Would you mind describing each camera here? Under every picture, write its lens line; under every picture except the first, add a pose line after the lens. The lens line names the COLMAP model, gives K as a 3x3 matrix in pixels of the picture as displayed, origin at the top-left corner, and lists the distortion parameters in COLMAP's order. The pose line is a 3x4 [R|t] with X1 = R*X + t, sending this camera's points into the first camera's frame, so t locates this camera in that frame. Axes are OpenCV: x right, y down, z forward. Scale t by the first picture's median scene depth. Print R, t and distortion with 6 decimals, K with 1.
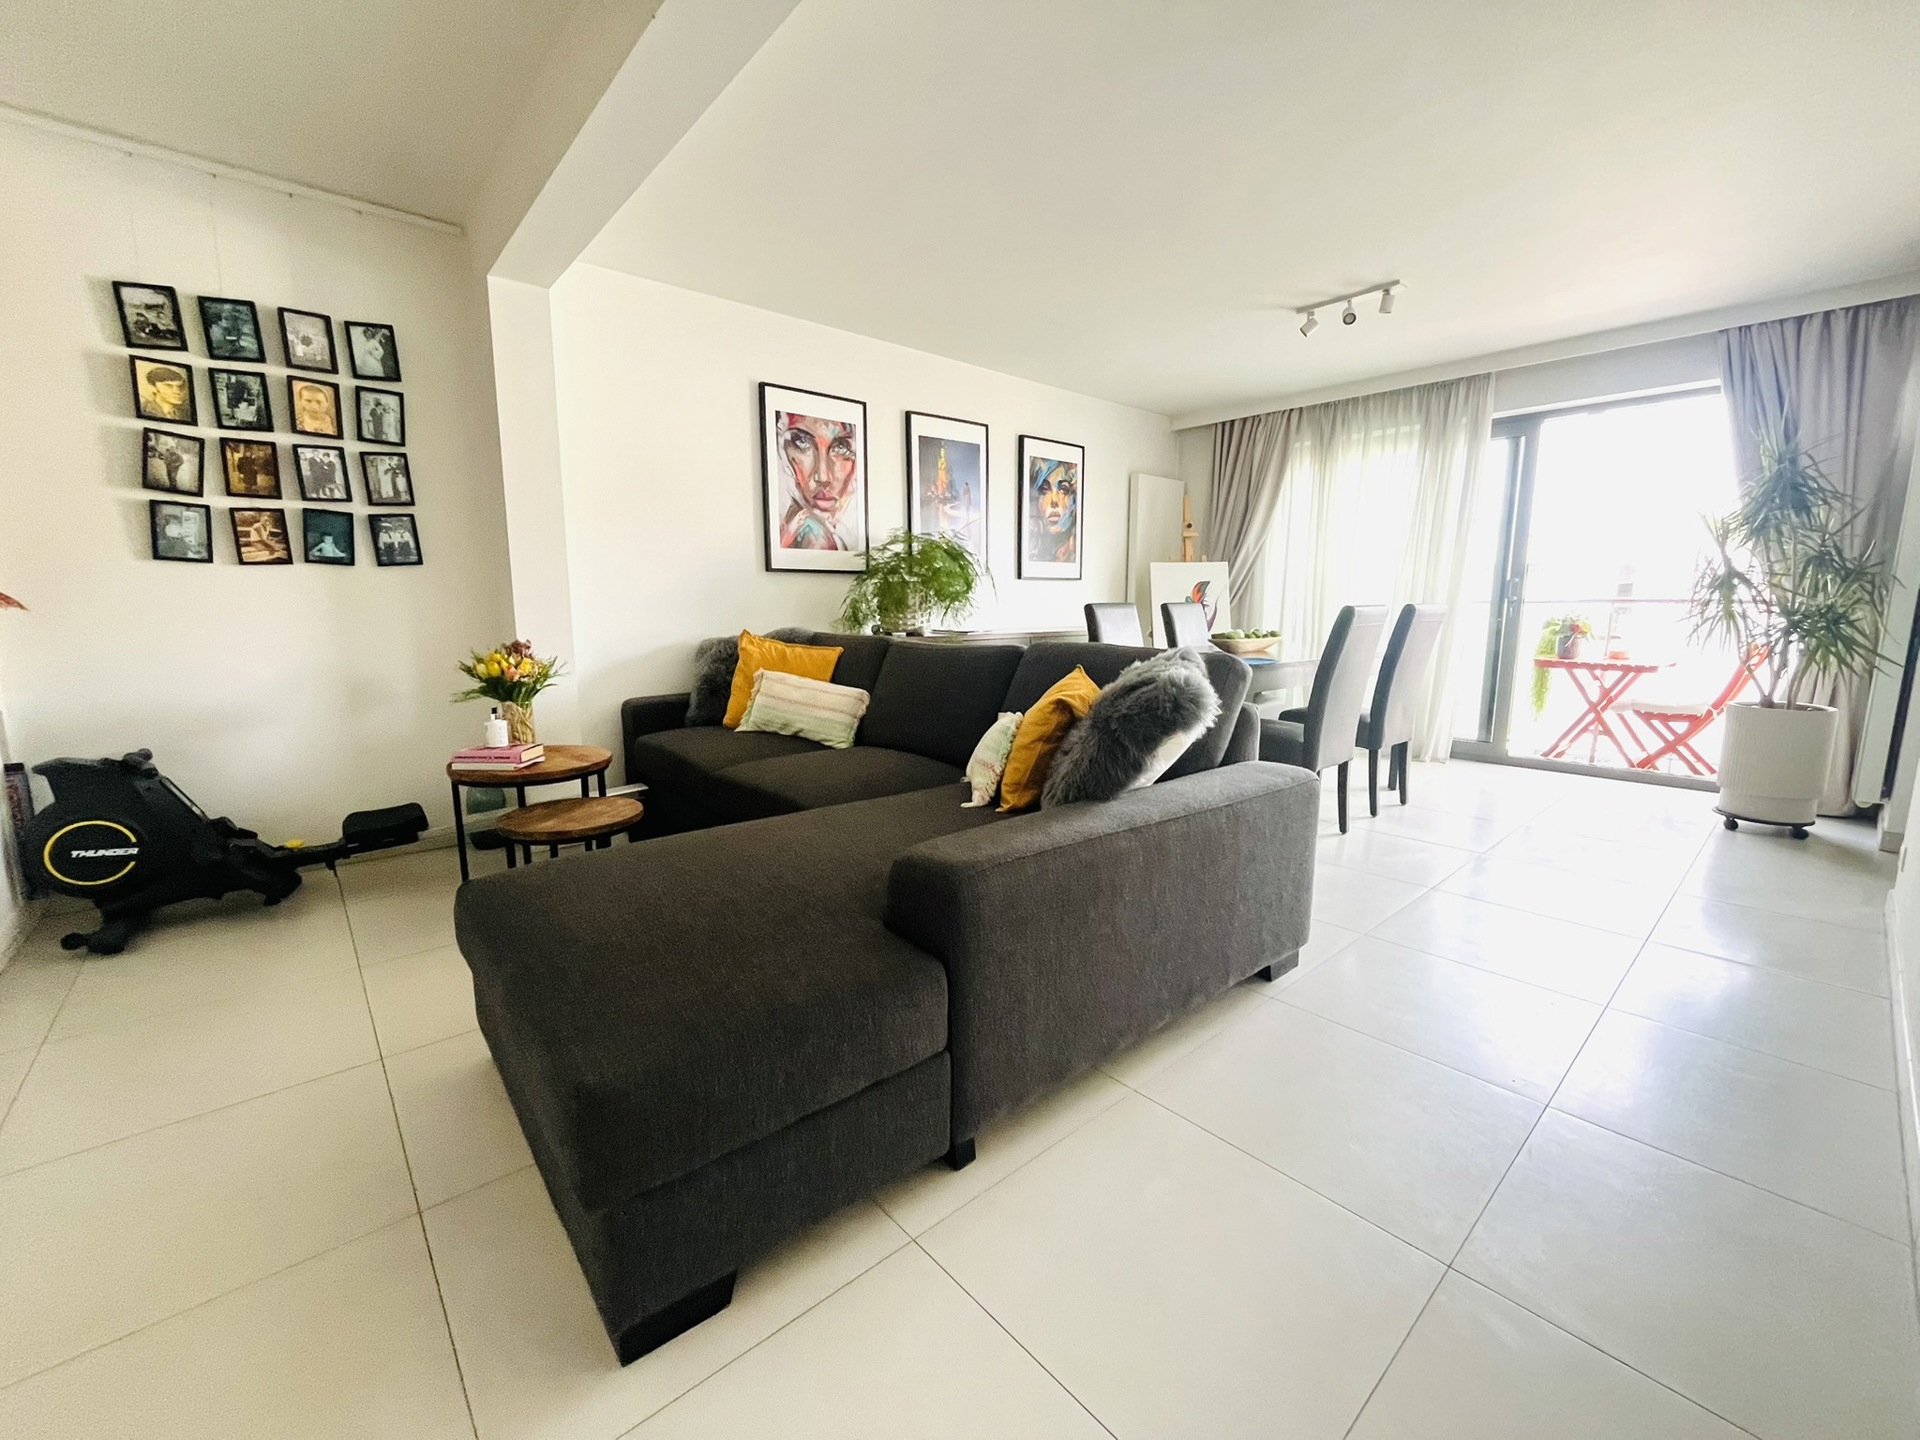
lens RADIAL K [[778.5, 0, 960.0], [0, 778.5, 720.0], [0, 0, 1]] dist [-0.002284, -0.000389]
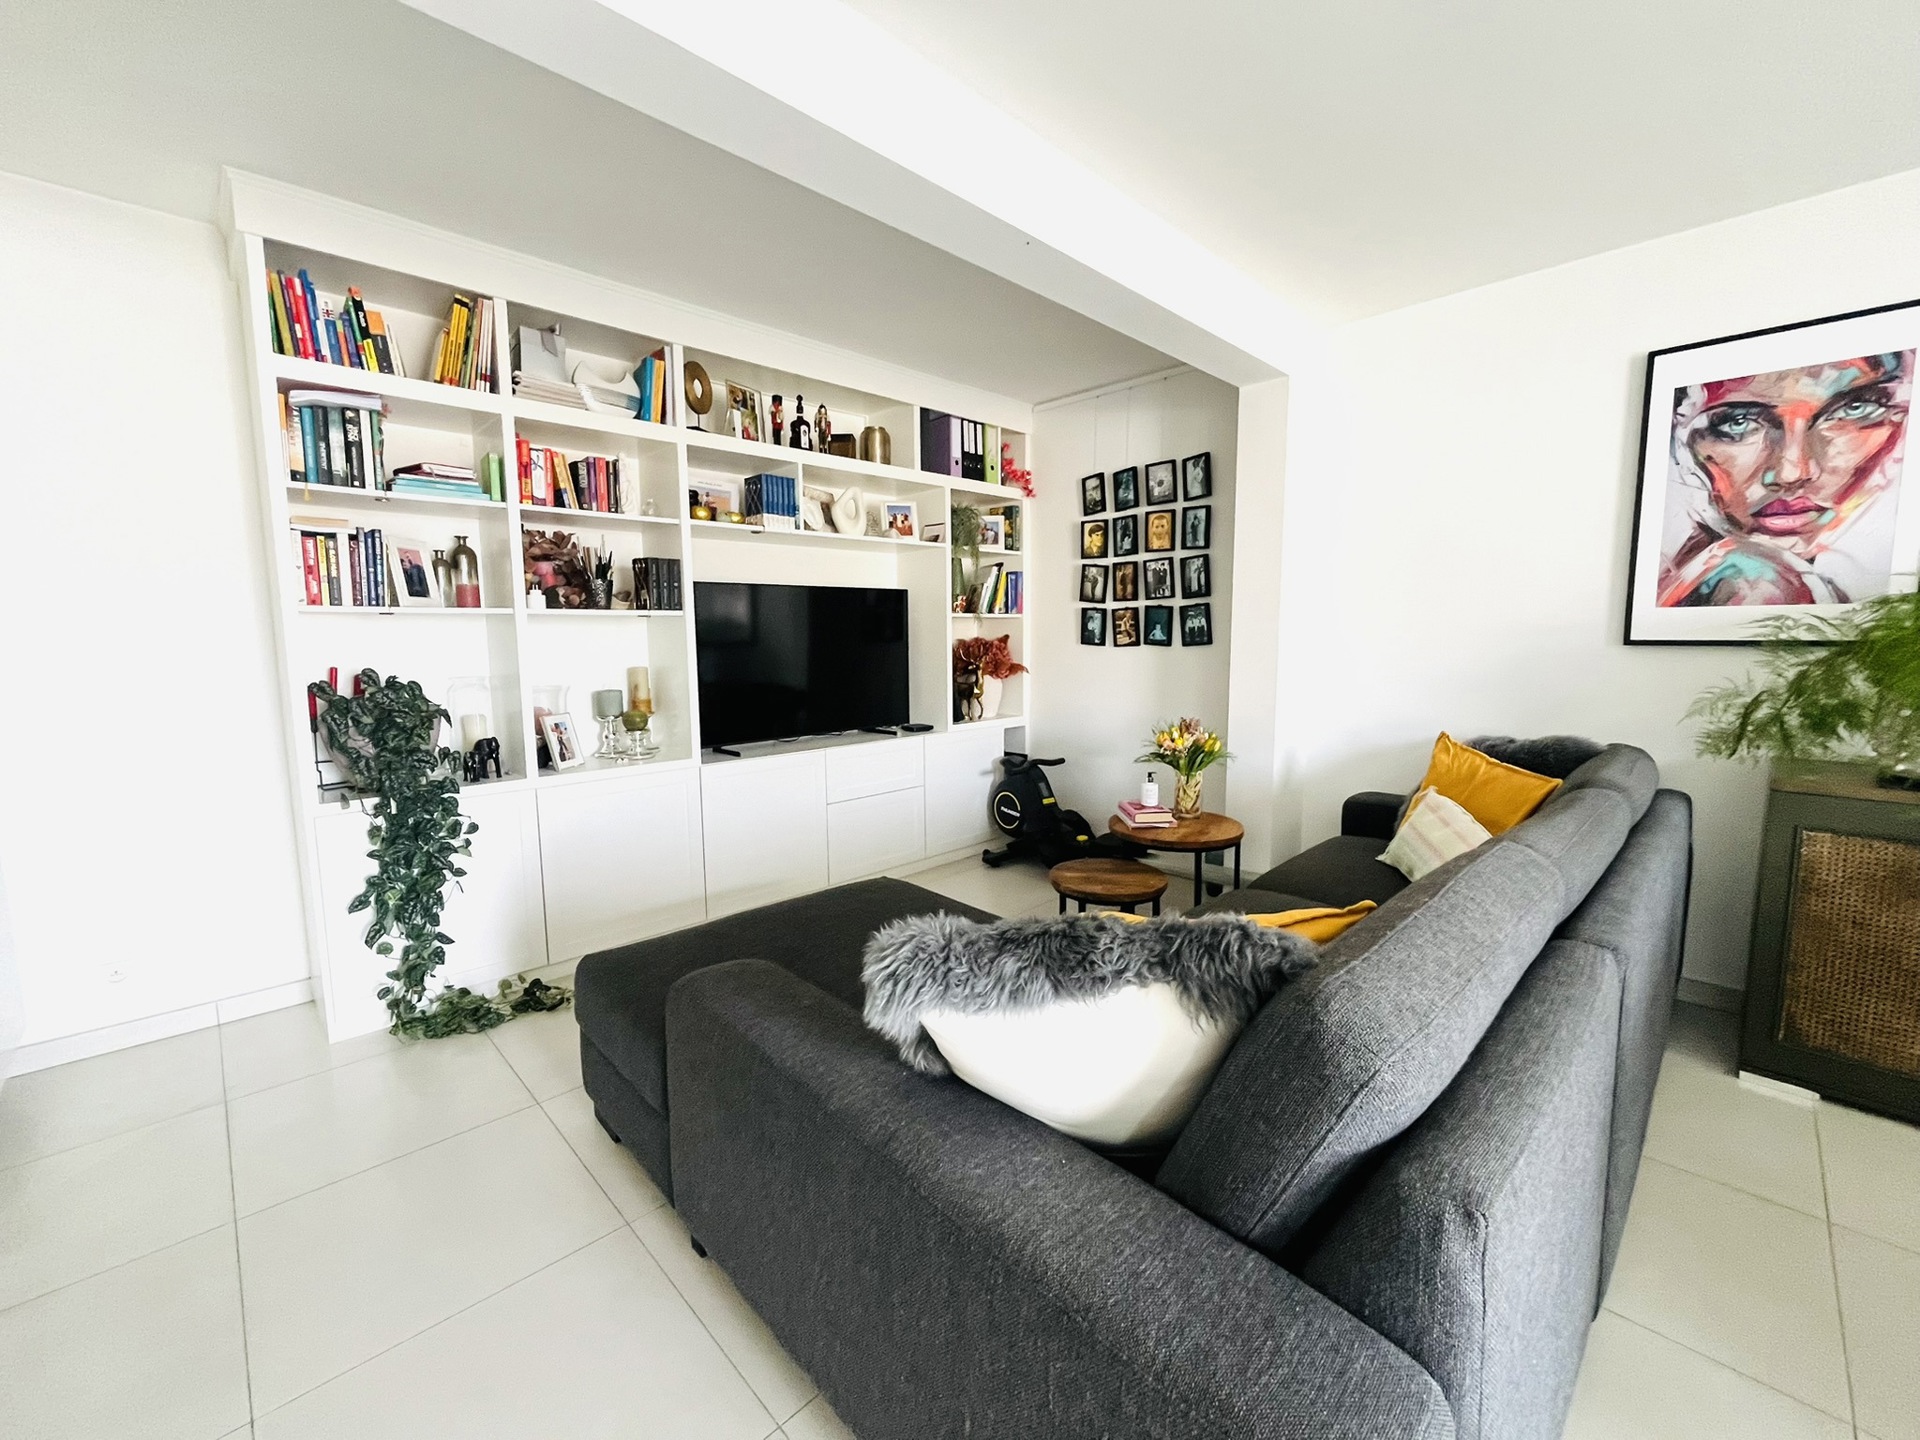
lens RADIAL K [[778.5, 0, 960.0], [0, 778.5, 720.0], [0, 0, 1]] dist [-0.002284, -0.000389]
pose [[0.060404, 0.110094, -0.992084, 0.362654], [-0.146226, 0.984152, 0.100311, -0.113315], [0.987405, 0.139009, 0.075546, 0.416014]]
